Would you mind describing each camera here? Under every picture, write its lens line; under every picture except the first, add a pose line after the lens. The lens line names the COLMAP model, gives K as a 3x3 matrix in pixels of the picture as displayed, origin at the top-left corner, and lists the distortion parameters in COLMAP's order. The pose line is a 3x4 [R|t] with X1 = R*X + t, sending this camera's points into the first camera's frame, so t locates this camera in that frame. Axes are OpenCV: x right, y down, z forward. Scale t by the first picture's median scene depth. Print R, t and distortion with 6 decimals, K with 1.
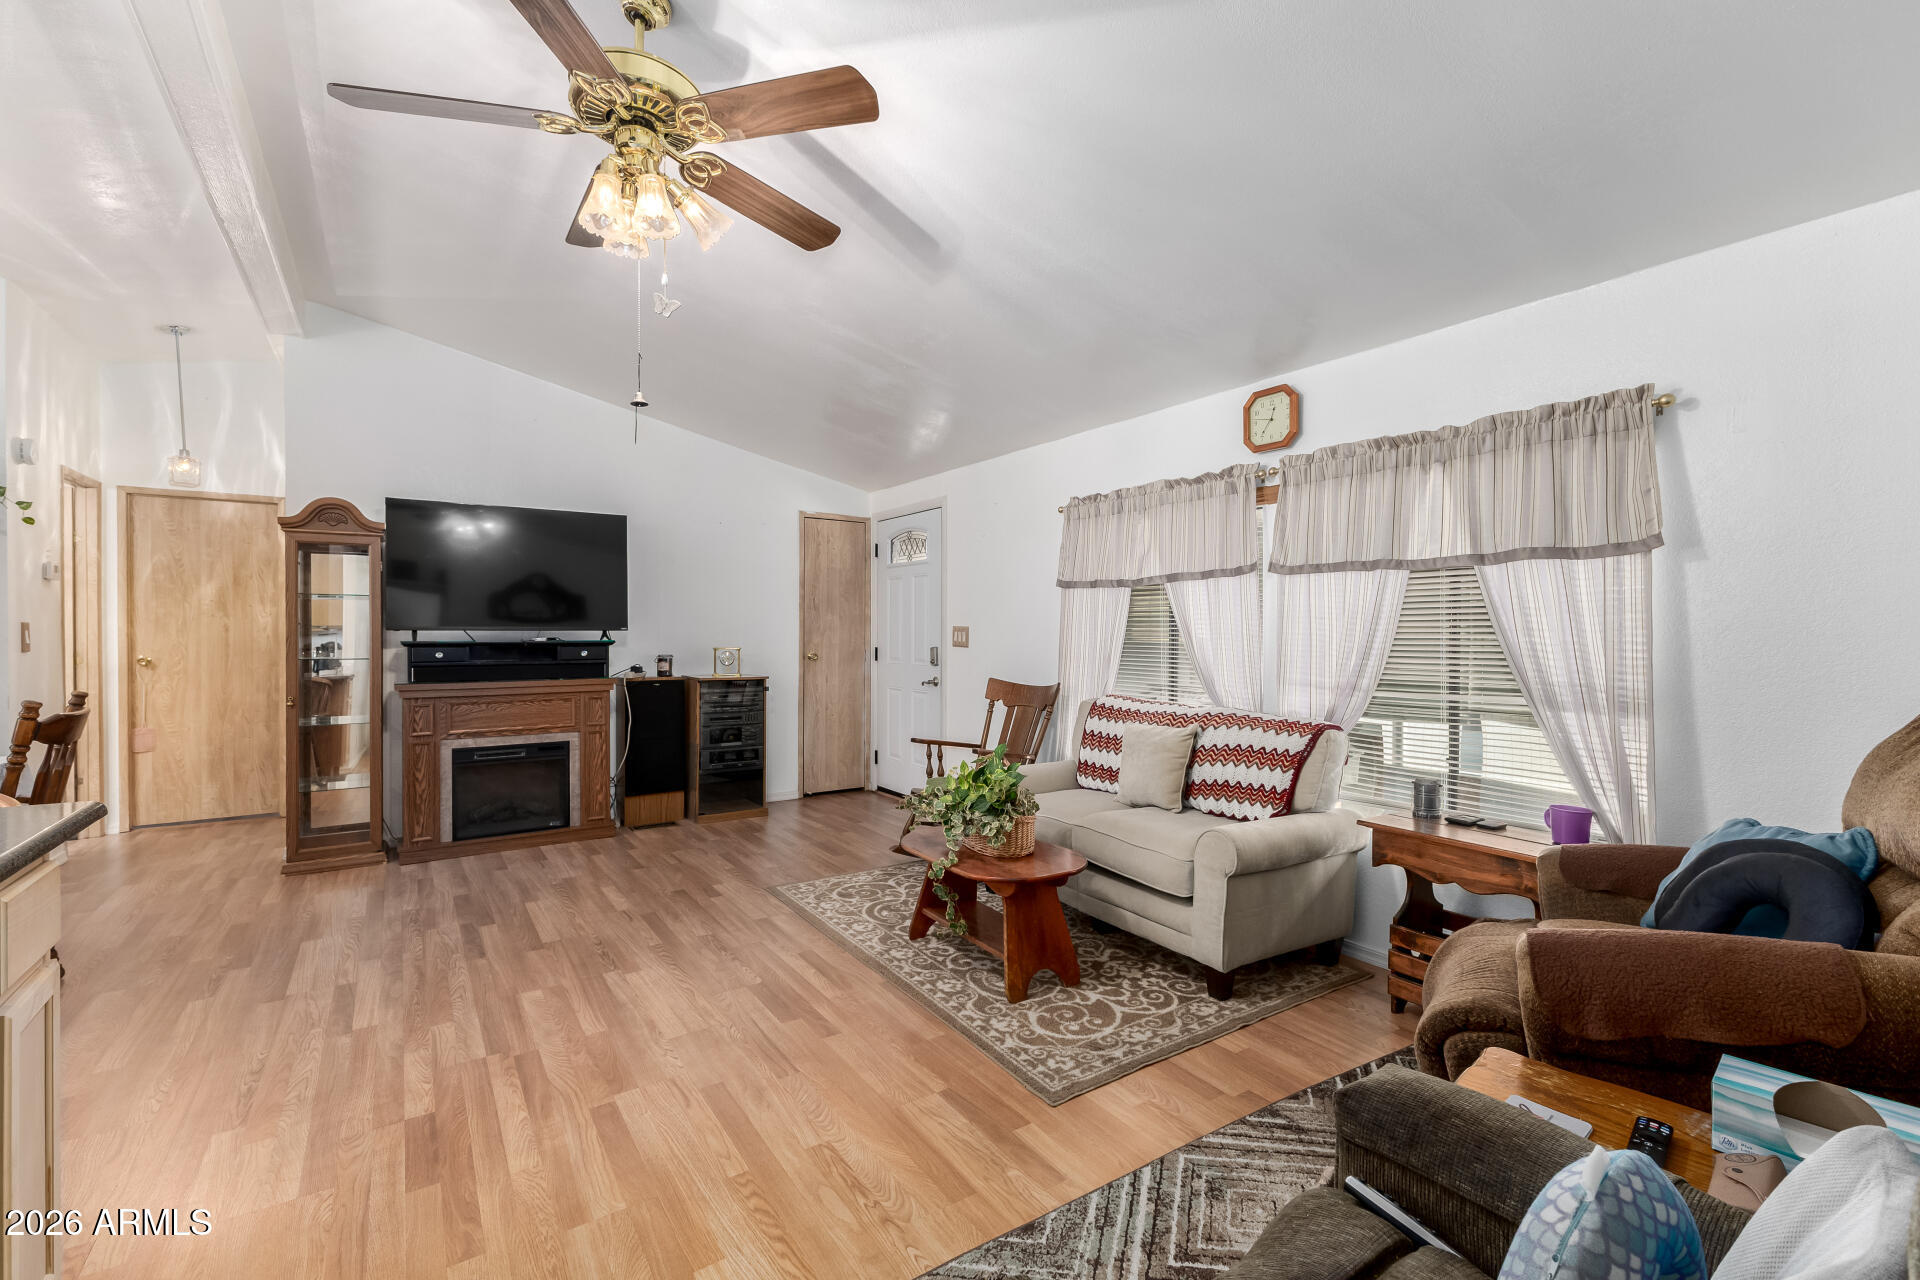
lens RADIAL K [[831.1, 0, 954.2], [0, 831.1, 632.7], [0, 0, 1]] dist [0.013493, -0.002442]
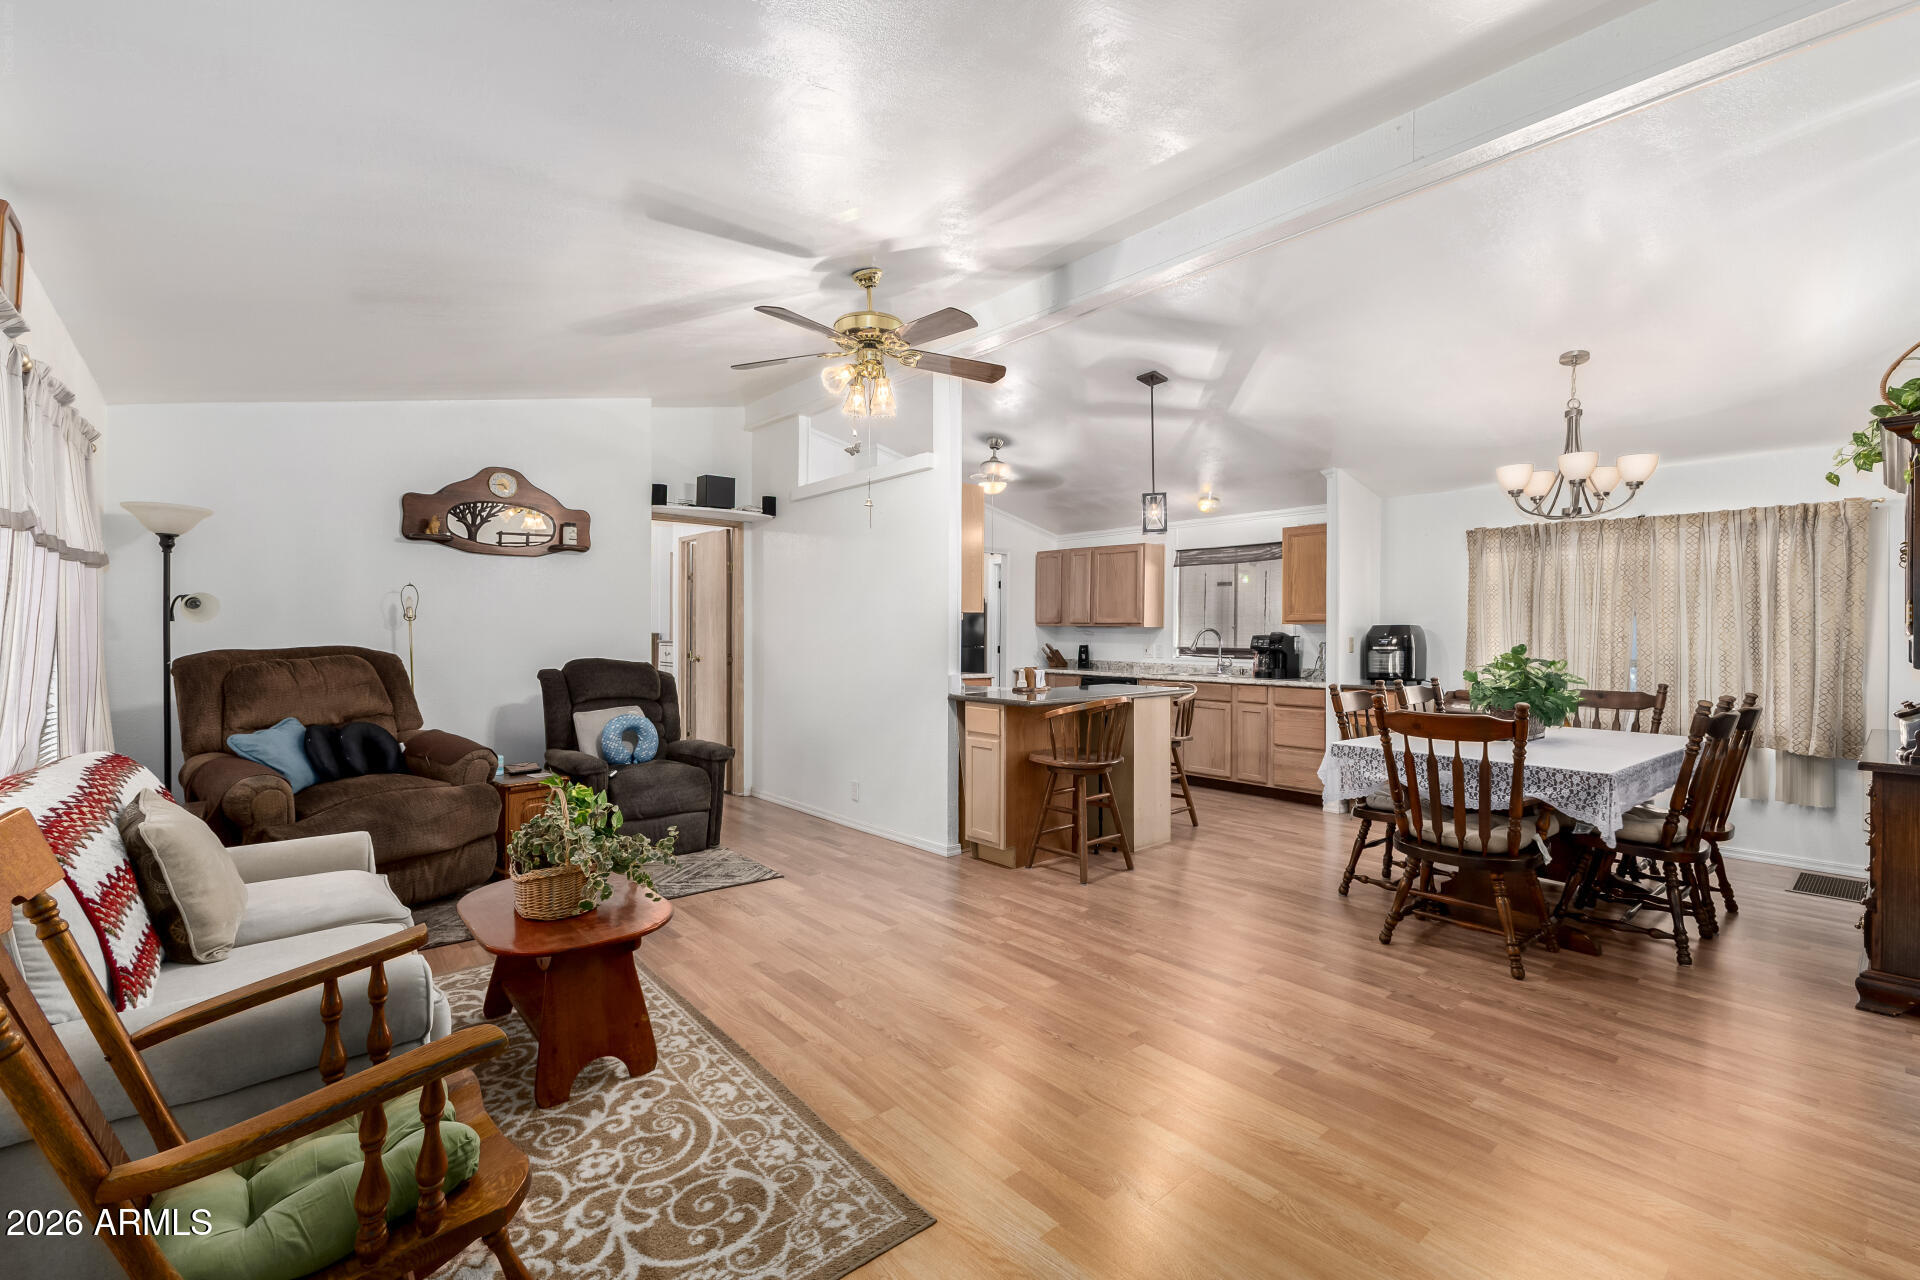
lens RADIAL K [[831.1, 0, 950.7], [0, 831.1, 640.1], [0, 0, 1]] dist [0.013493, -0.002442]
pose [[-0.992950, -0.009772, -0.118132, -0.156811], [-0.011019, 0.999890, 0.009909, -0.006751], [0.118022, 0.011141, -0.992948, 1.252857]]
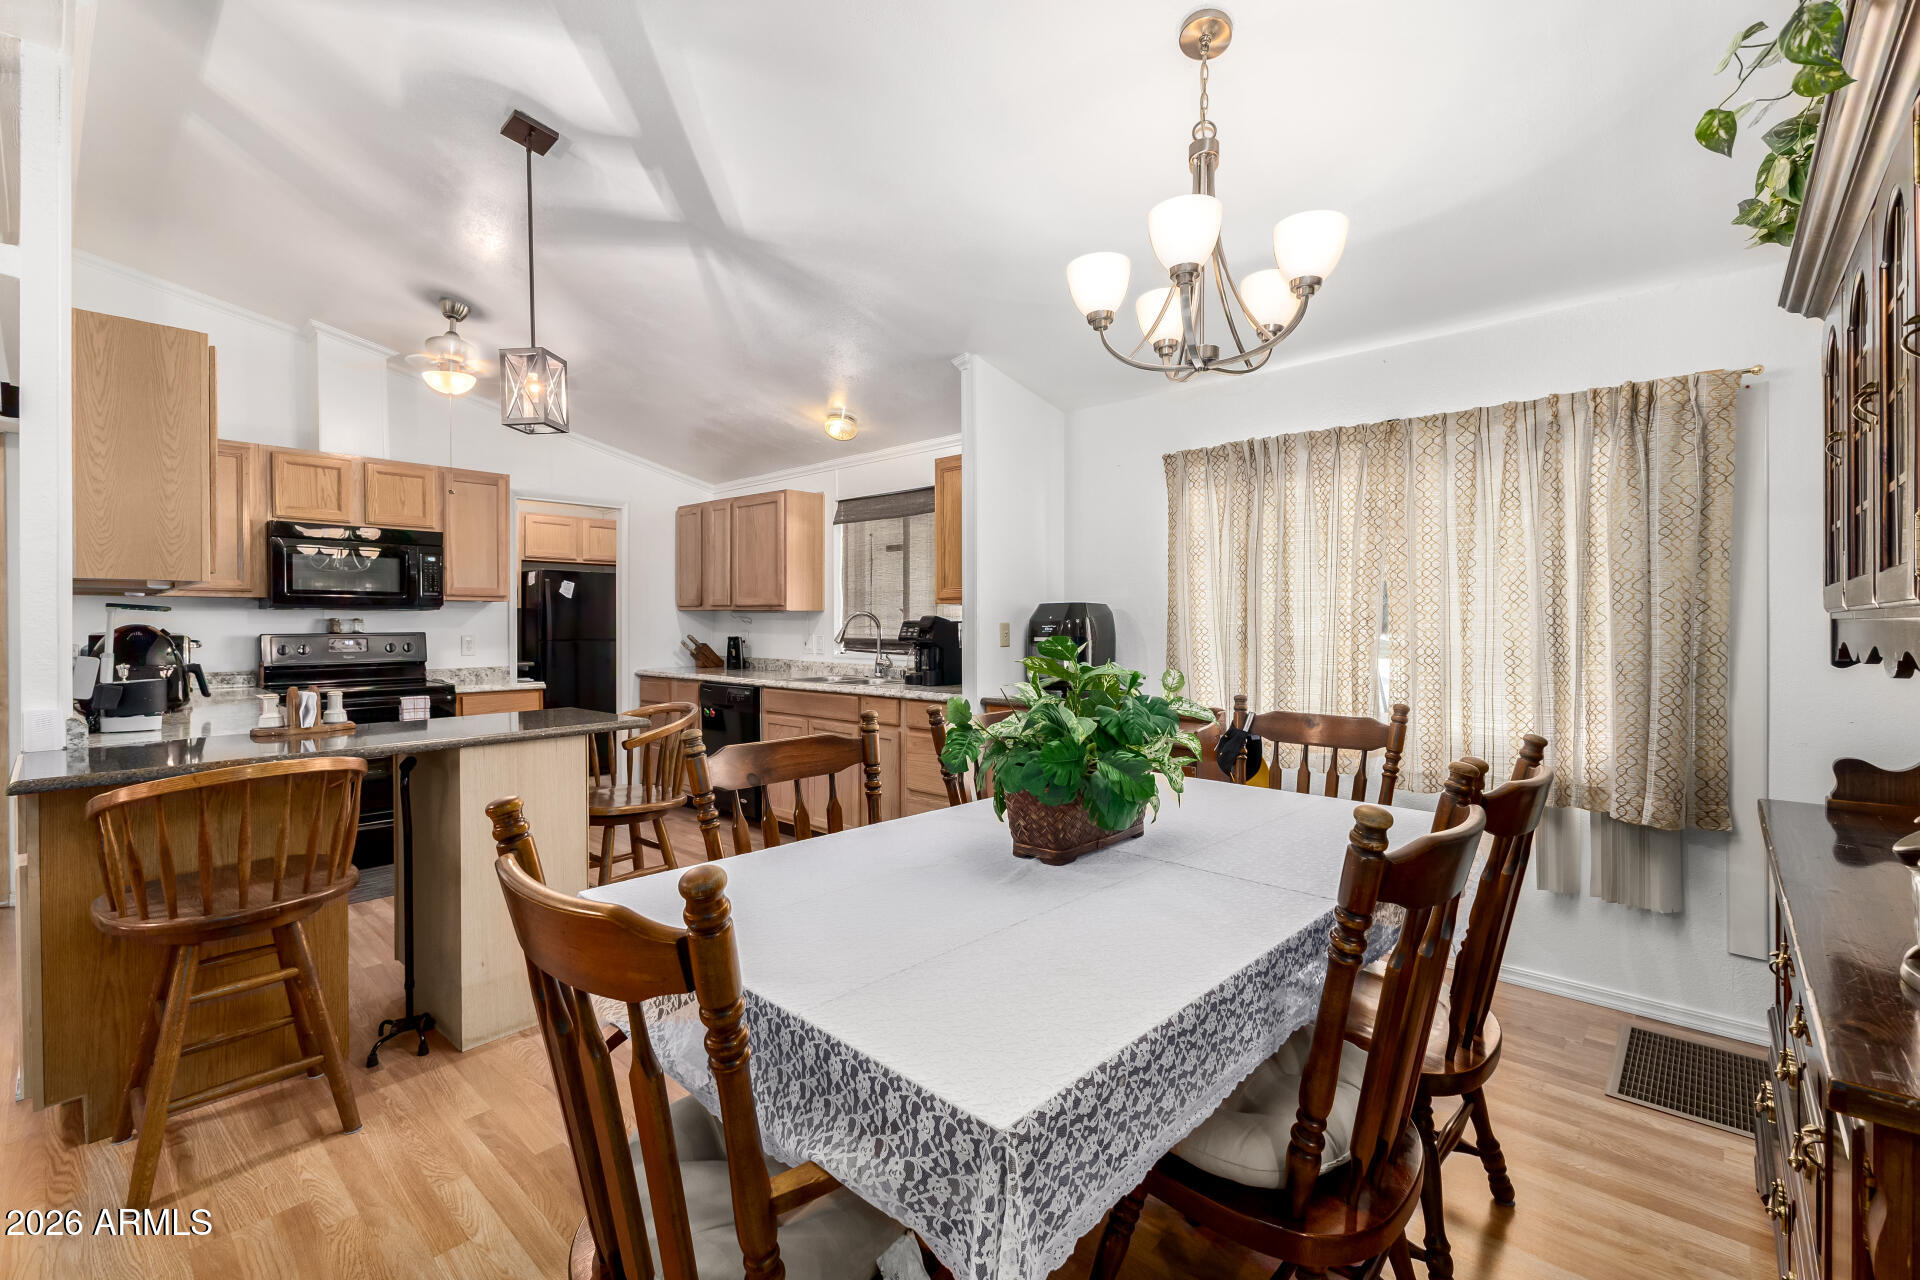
lens RADIAL K [[831.1, 0, 946.5], [0, 831.1, 633.7], [0, 0, 1]] dist [0.013493, -0.002442]
pose [[-0.971908, 0.002684, -0.235344, -0.683121], [-0.001439, 0.999849, 0.017346, -0.008110], [0.235355, 0.017197, -0.971757, 0.833093]]
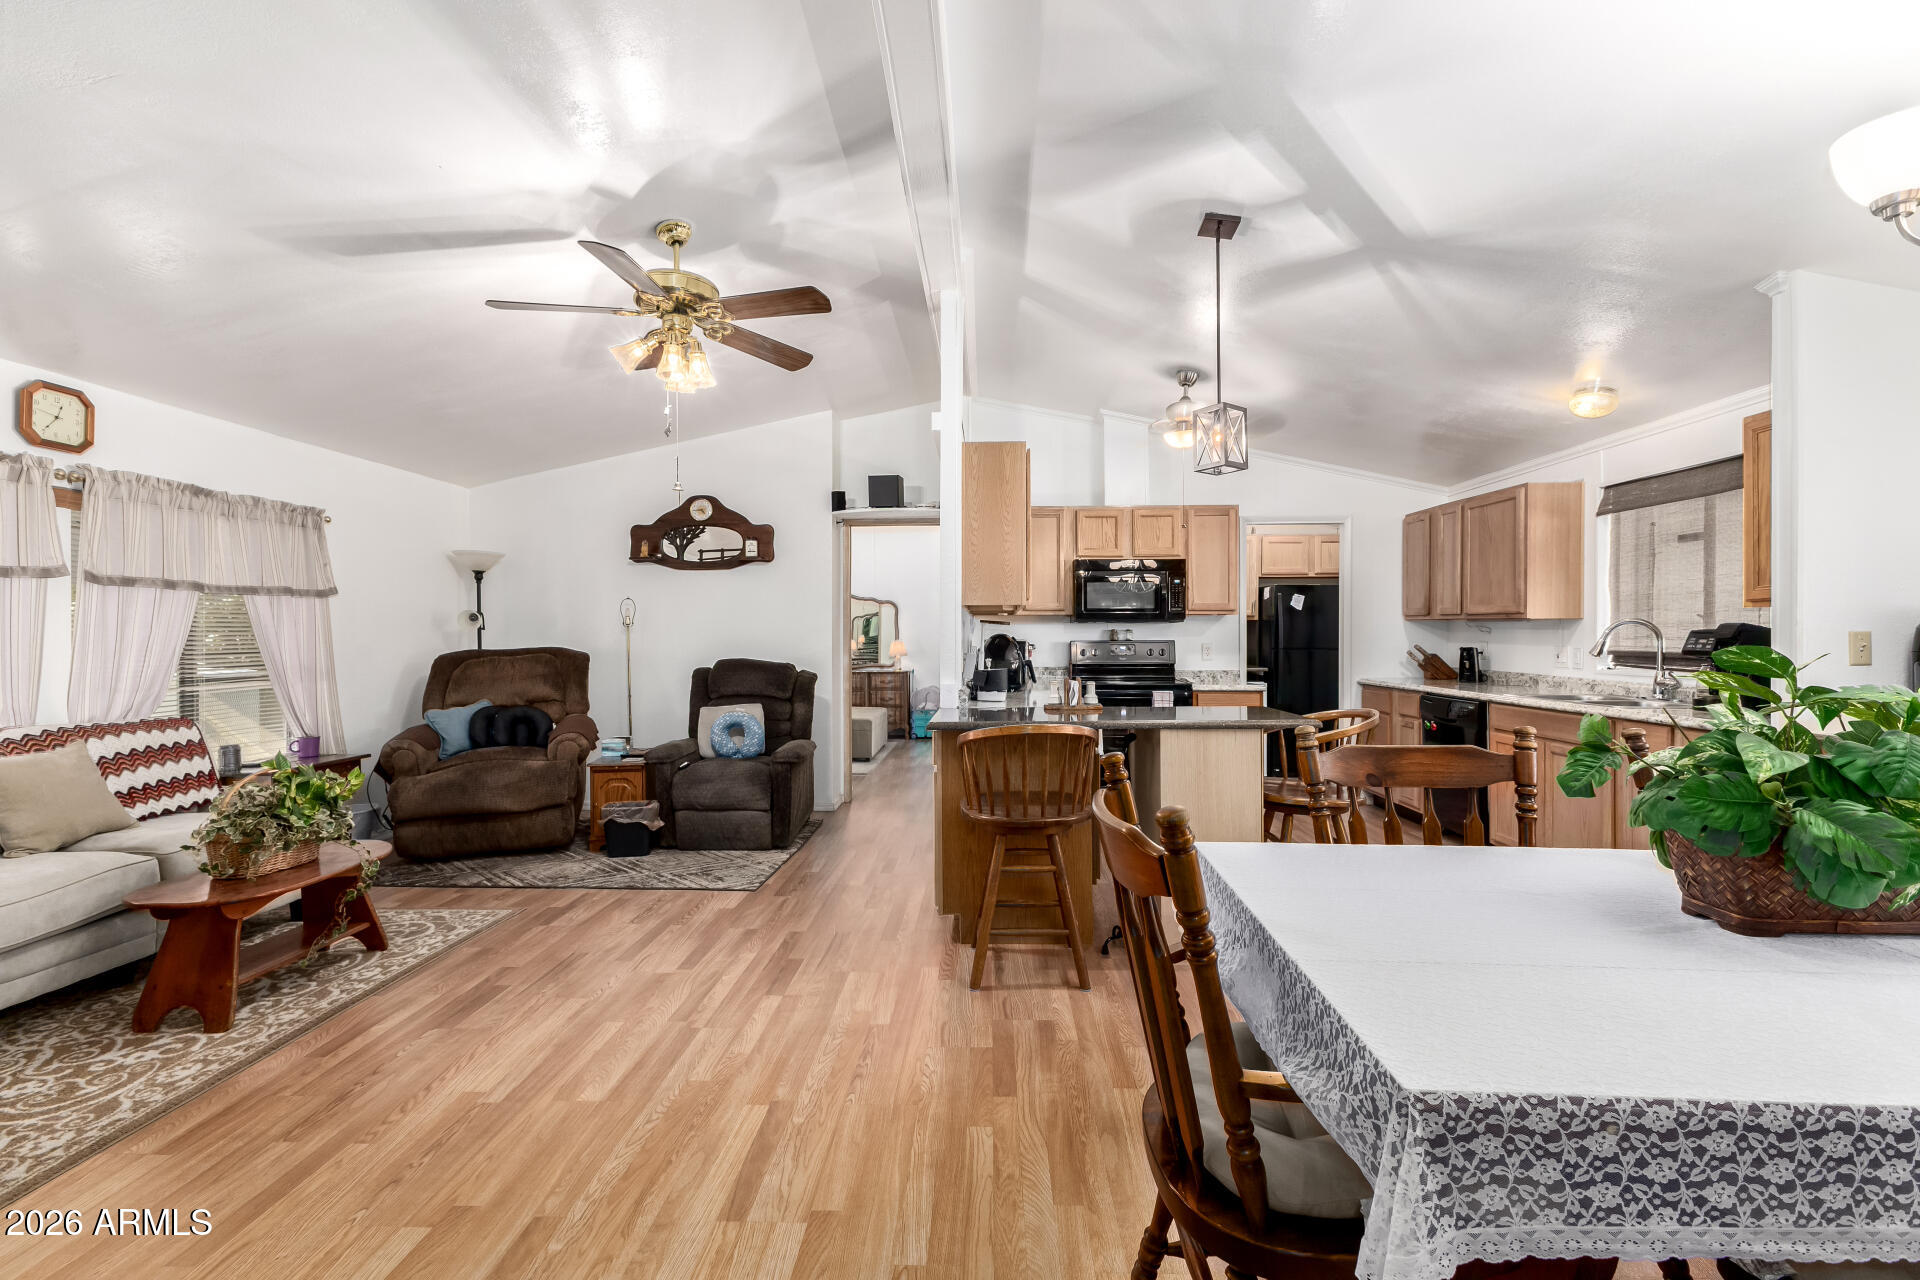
lens RADIAL K [[831.1, 0, 967.0], [0, 831.1, 633.1], [0, 0, 1]] dist [0.013493, -0.002442]
pose [[-0.813970, -0.000241, 0.580907, -0.781011], [0.001747, 0.999994, 0.002864, -0.006139], [-0.580905, 0.003346, -0.813965, 0.892531]]
